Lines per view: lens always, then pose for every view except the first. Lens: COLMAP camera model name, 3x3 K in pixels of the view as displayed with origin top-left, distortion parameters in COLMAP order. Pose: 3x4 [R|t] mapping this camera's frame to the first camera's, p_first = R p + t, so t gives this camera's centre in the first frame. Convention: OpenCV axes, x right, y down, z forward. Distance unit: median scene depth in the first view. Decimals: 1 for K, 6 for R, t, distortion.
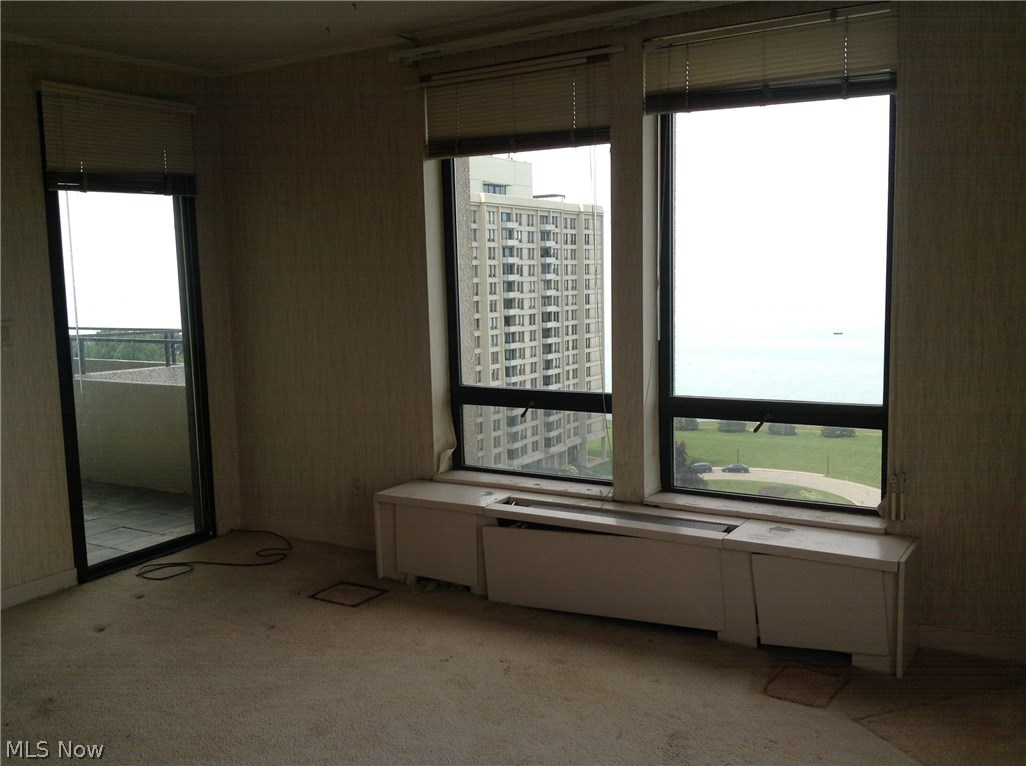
lens RADIAL K [[949.6, 0, 514.6], [0, 949.6, 387.2], [0, 0, 1]] dist [0.189396, -0.475395]
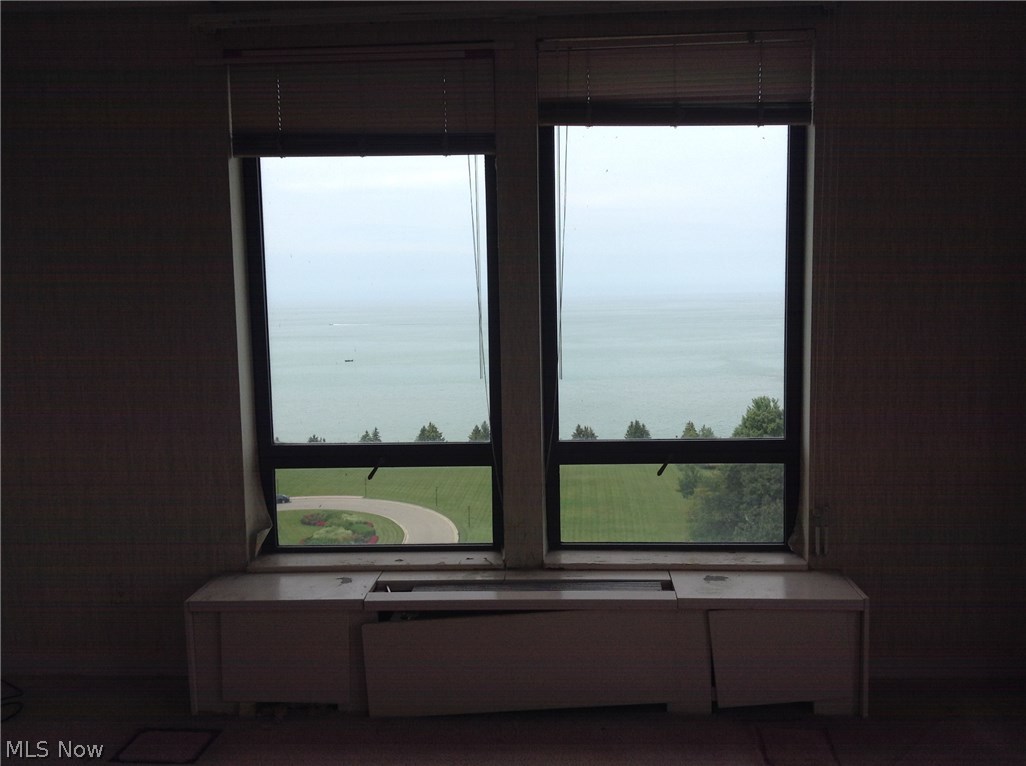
lens RADIAL K [[949.6, 0, 514.6], [0, 949.6, 387.2], [0, 0, 1]] dist [0.189396, -0.475395]
pose [[0.878975, -0.041873, 0.475027, -0.296881], [0.055360, 0.998362, -0.014432, -0.031471], [-0.473644, 0.038983, 0.879853, 0.239528]]
